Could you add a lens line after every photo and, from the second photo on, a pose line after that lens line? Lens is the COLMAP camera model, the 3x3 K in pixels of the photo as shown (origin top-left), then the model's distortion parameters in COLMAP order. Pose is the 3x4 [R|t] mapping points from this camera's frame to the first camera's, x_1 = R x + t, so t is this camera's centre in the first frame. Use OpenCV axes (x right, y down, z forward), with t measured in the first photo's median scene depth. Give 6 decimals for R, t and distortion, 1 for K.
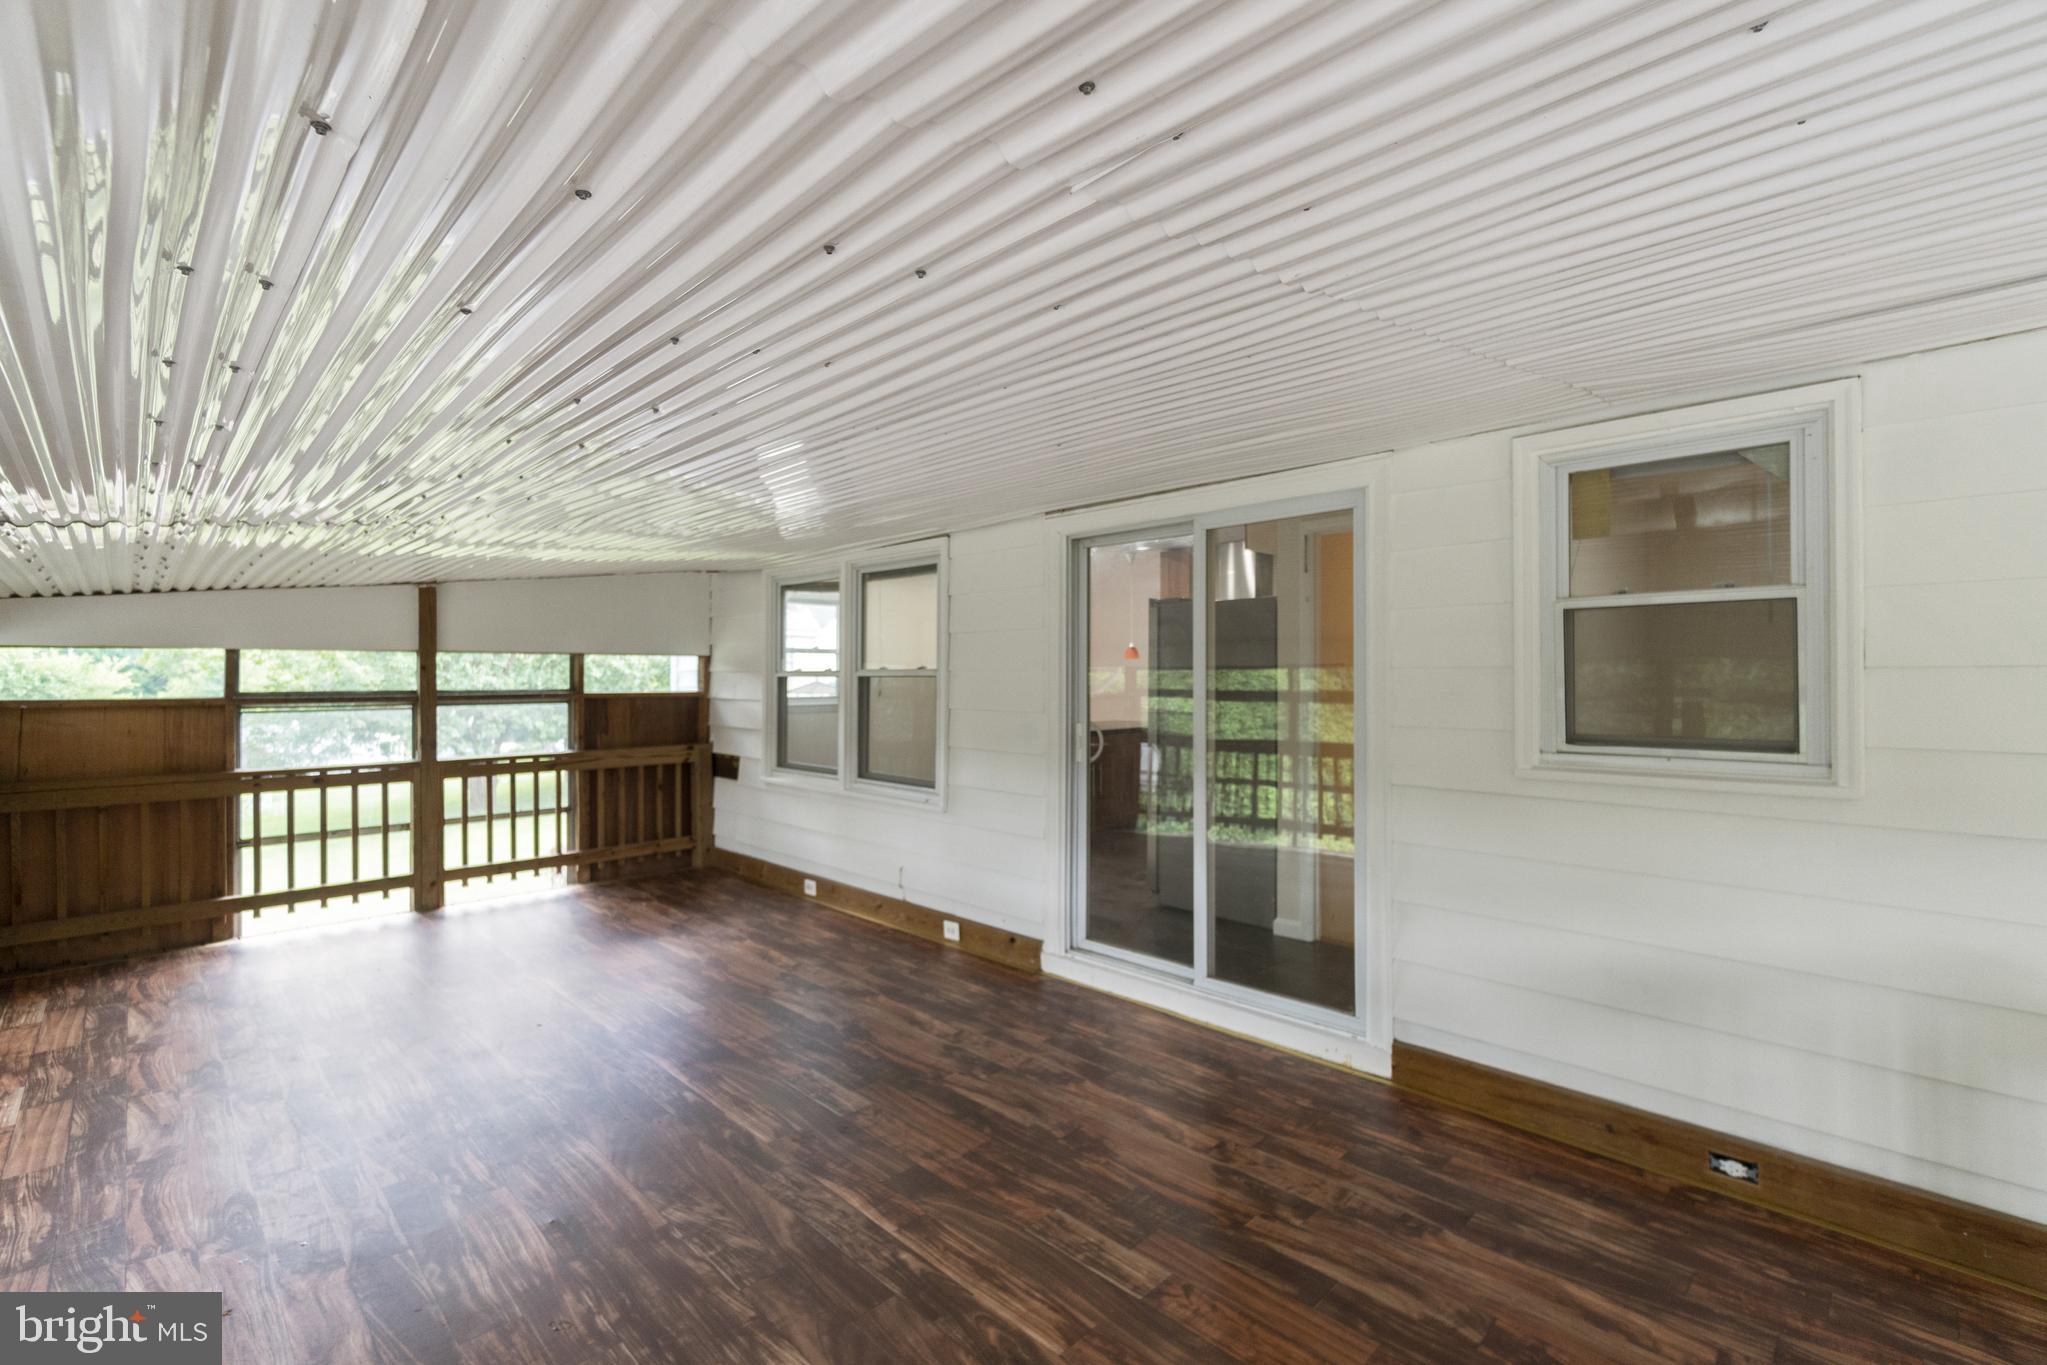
lens RADIAL K [[960.6, 0, 1019.3], [0, 960.6, 678.1], [0, 0, 1]] dist [0.008968, -0.001994]
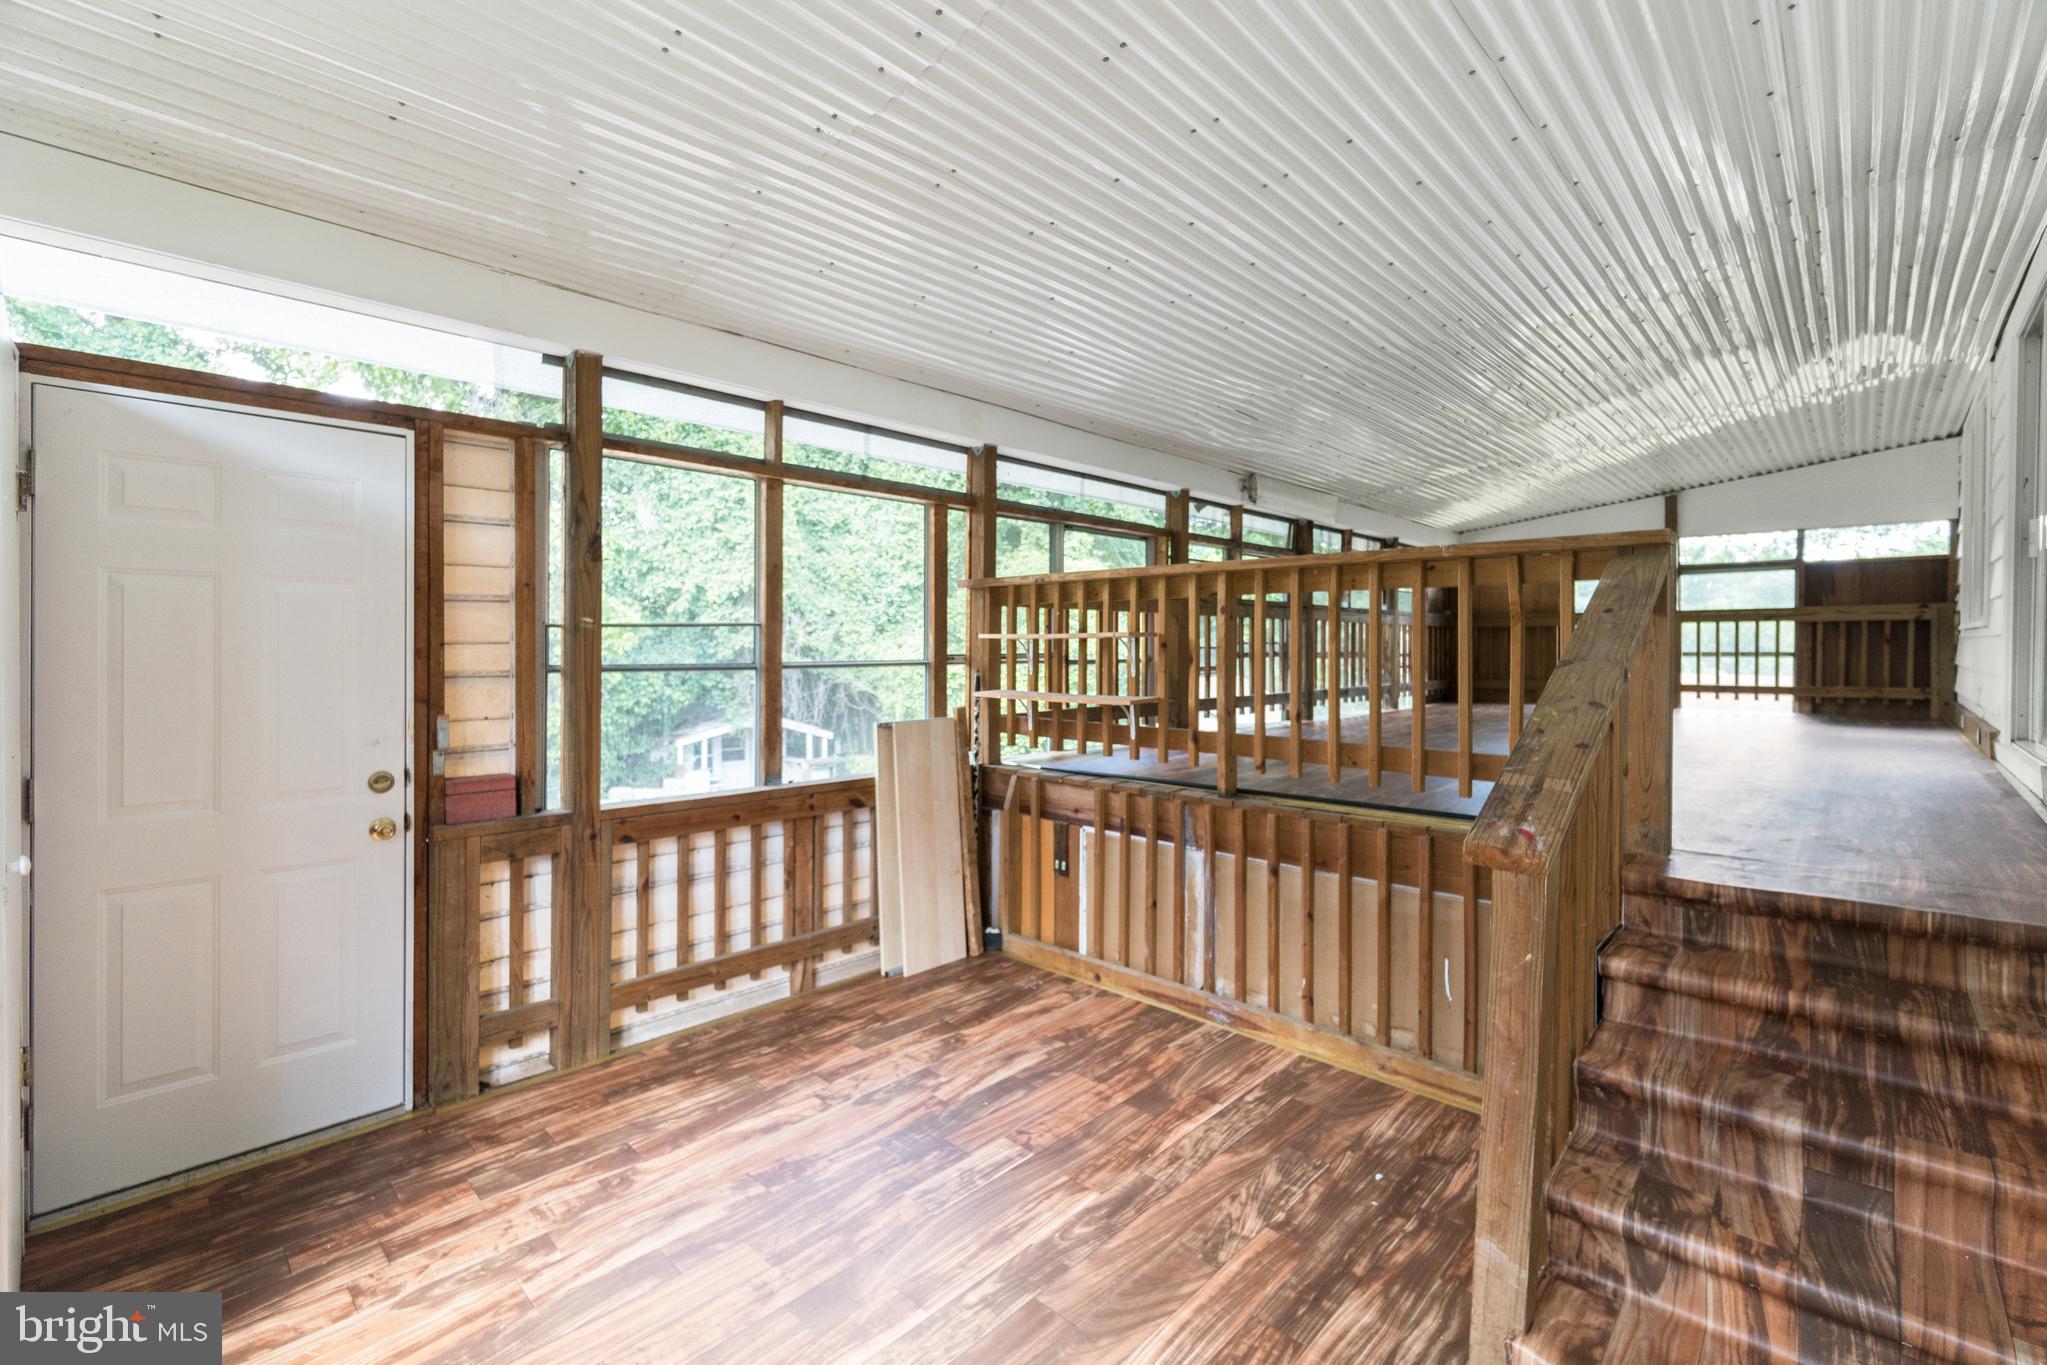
lens RADIAL K [[891.7, 0, 1020.7], [0, 891.7, 666.7], [0, 0, 1]] dist [-0.011143, 0.001544]
pose [[-0.072348, -0.003489, 0.997373, -1.204040], [-0.002663, 0.999991, 0.003305, -0.003195], [-0.997376, -0.002417, -0.072356, 1.277978]]
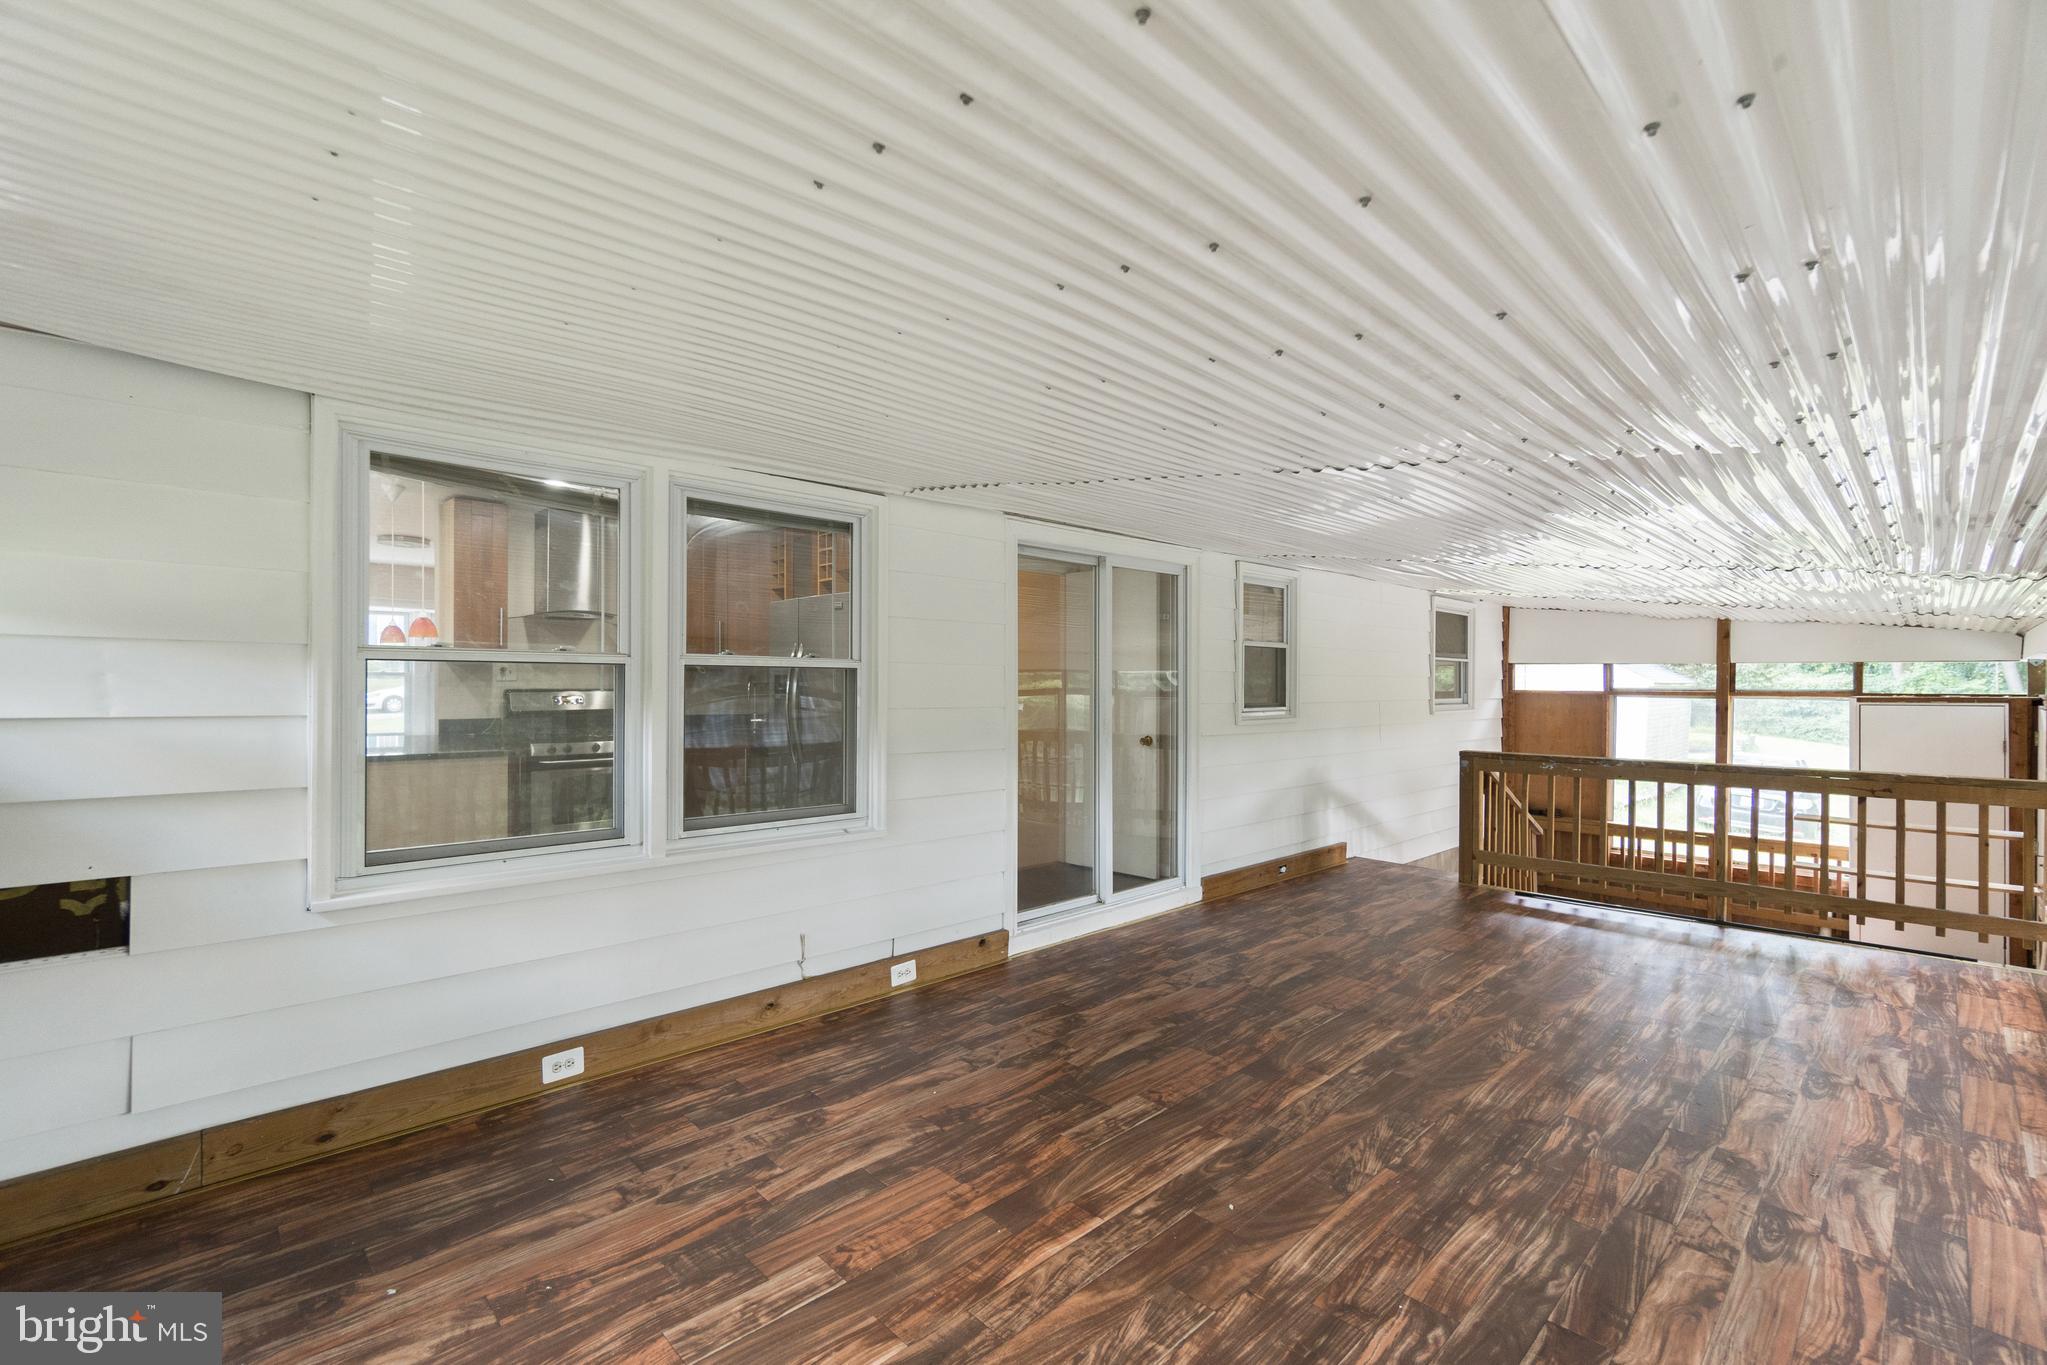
lens RADIAL K [[891.7, 0, 997.0], [0, 891.7, 765.9], [0, 0, 1]] dist [-0.011143, 0.001544]
pose [[-0.009336, -0.087538, 0.996117, -0.978538], [-0.004557, 0.996154, 0.087498, 0.008679], [-0.999946, -0.003722, -0.009699, 1.064753]]
